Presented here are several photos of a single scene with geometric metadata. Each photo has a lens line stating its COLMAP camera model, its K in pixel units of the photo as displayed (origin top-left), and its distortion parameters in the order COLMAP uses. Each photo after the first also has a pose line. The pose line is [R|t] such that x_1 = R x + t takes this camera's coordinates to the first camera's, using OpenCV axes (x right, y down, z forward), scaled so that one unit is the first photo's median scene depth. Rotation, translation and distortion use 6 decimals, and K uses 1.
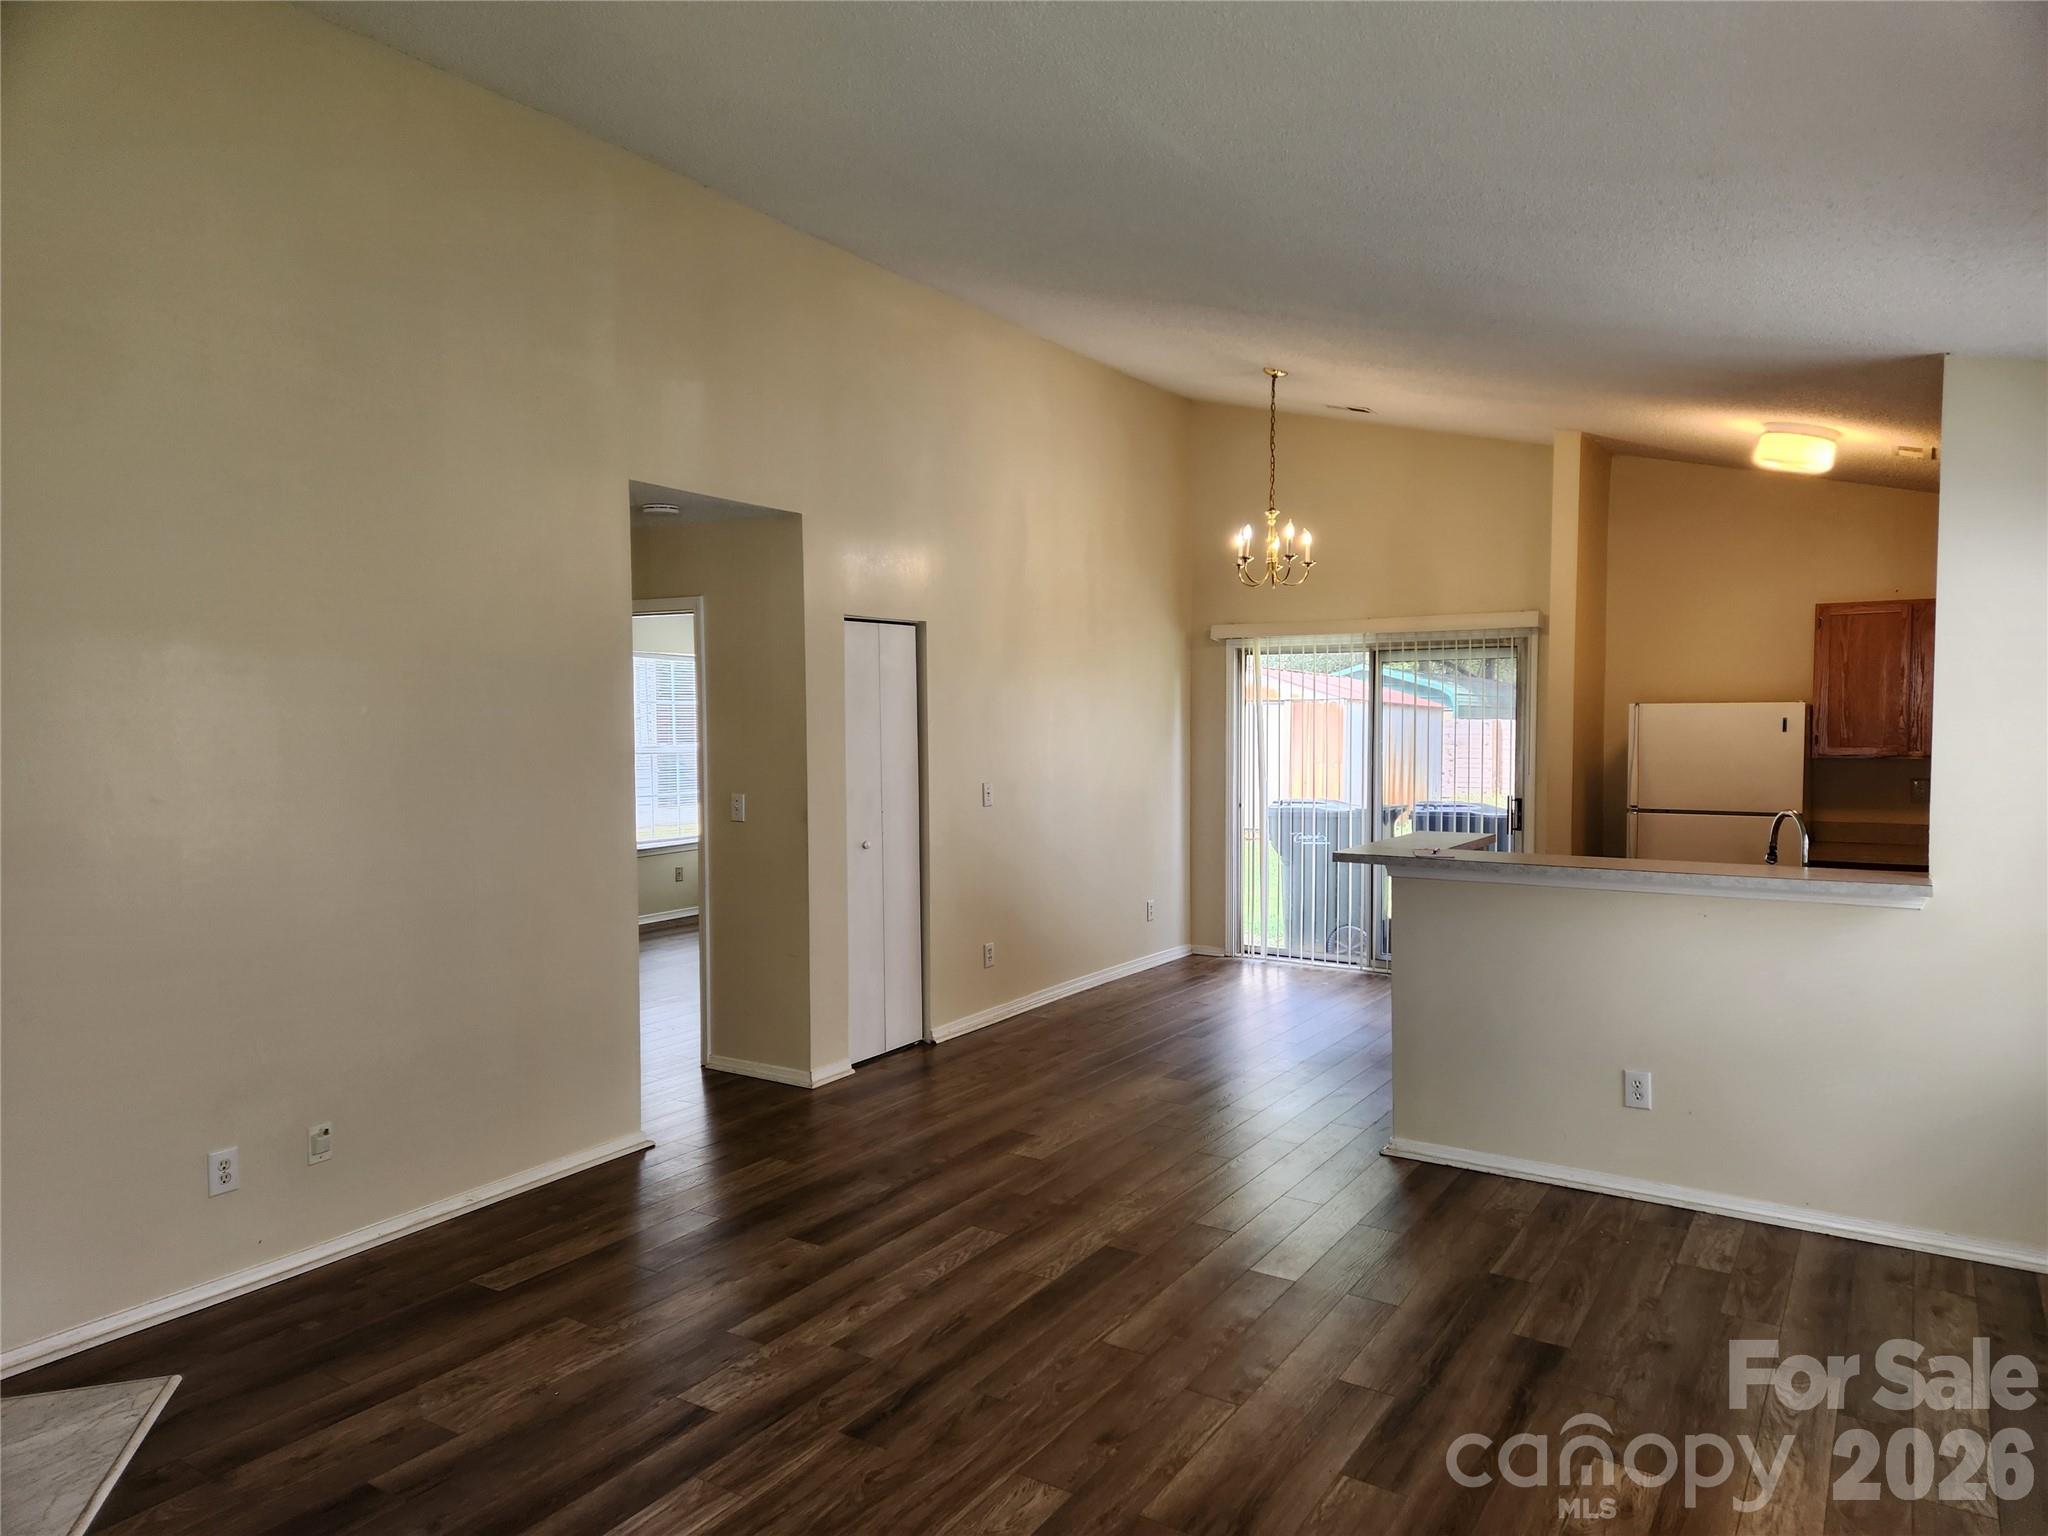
lens RADIAL K [[1358.7, 0, 1036.2], [0, 1358.7, 776.9], [0, 0, 1]] dist [0.074911, -0.060778]
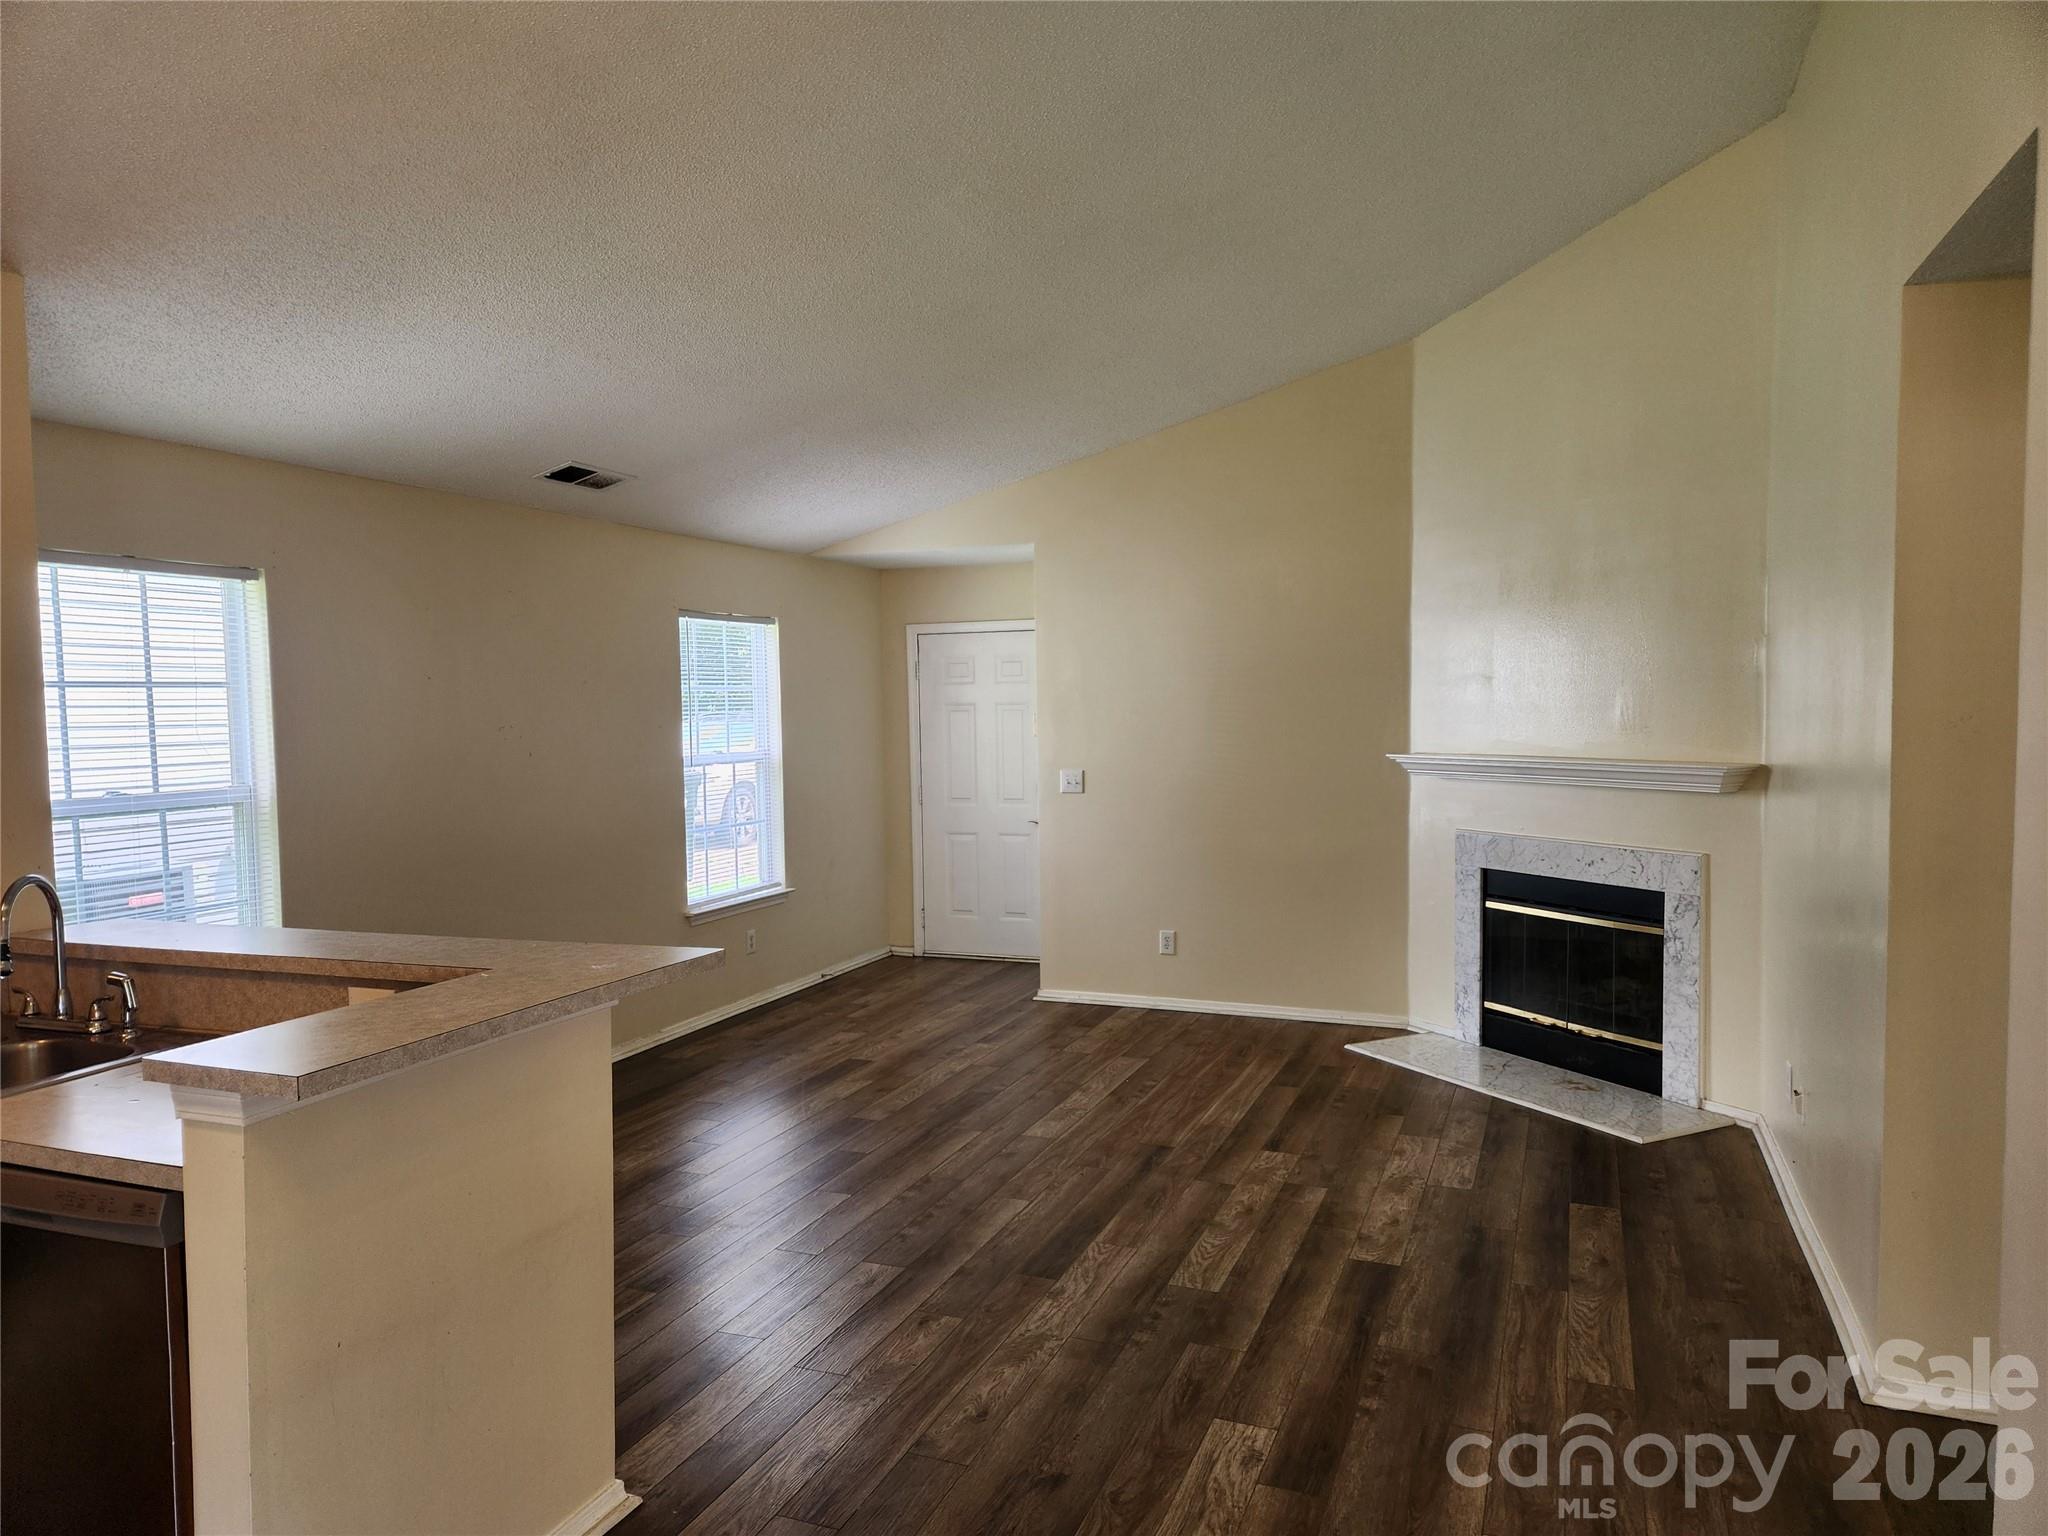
lens RADIAL K [[1358.7, 0, 1025.4], [0, 1358.7, 780.3], [0, 0, 1]] dist [0.074911, -0.060778]
pose [[-0.982547, 0.031124, -0.183391, 0.219680], [0.012194, 0.994559, 0.103458, -0.083935], [0.185613, 0.099416, -0.977581, 1.776424]]
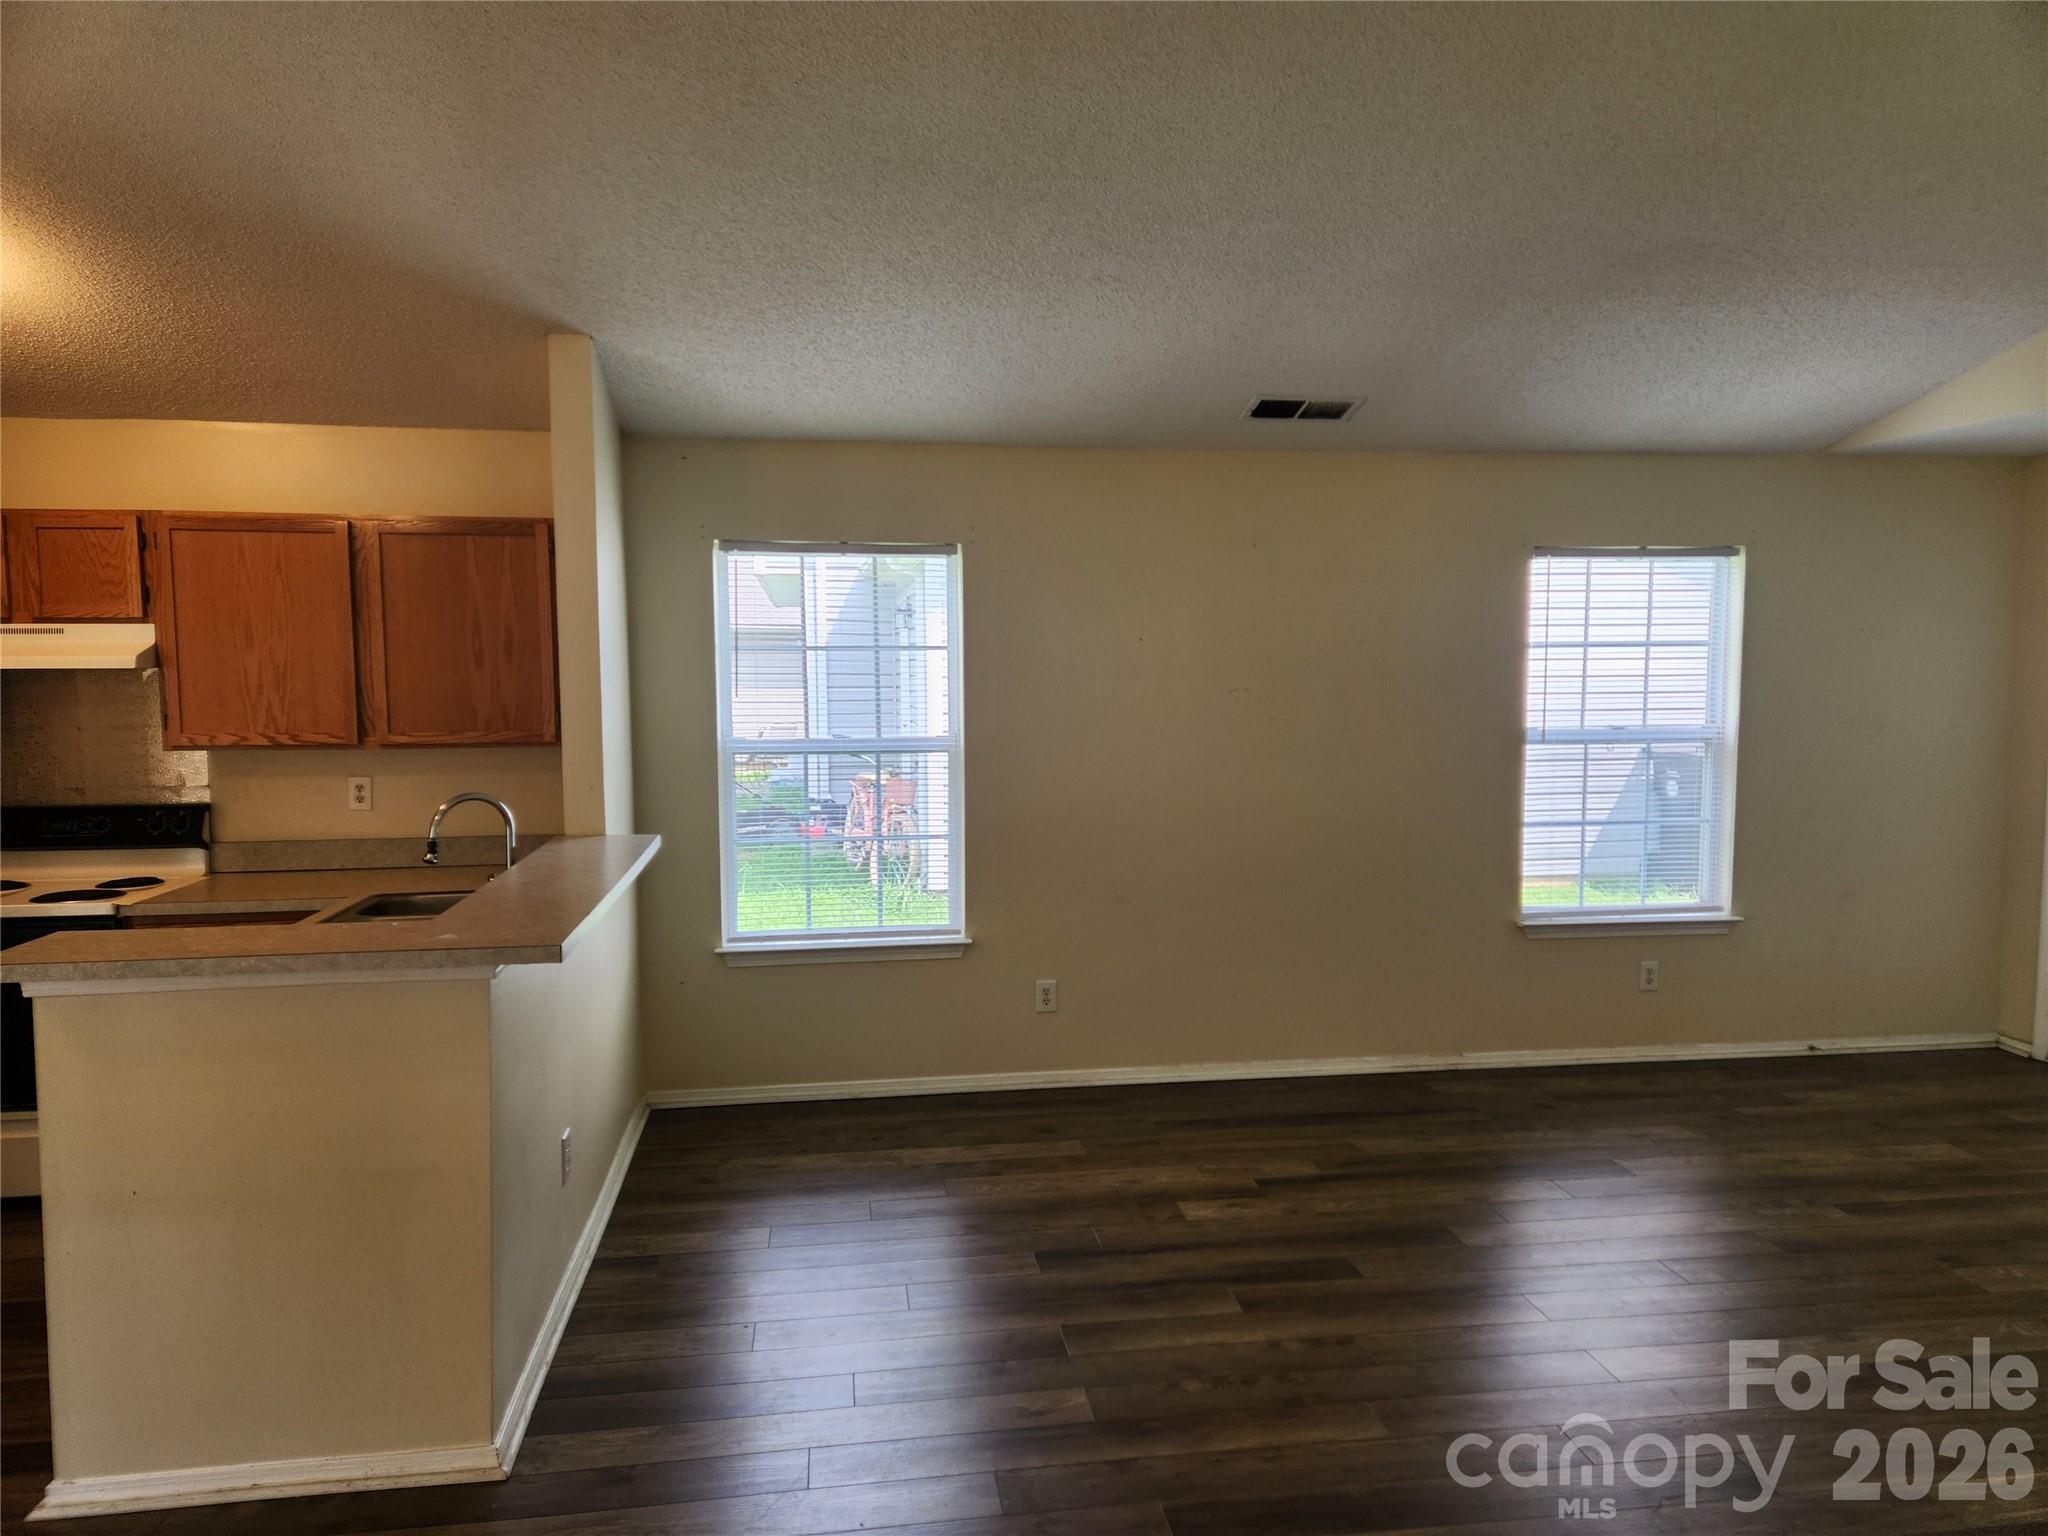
lens RADIAL K [[1358.7, 0, 1018.6], [0, 1358.7, 765.7], [0, 0, 1]] dist [0.074911, -0.060778]
pose [[-0.655602, -0.047833, 0.753590, -0.335244], [0.042395, 0.994086, 0.099981, -0.067798], [-0.753916, 0.097496, -0.649696, 1.355546]]
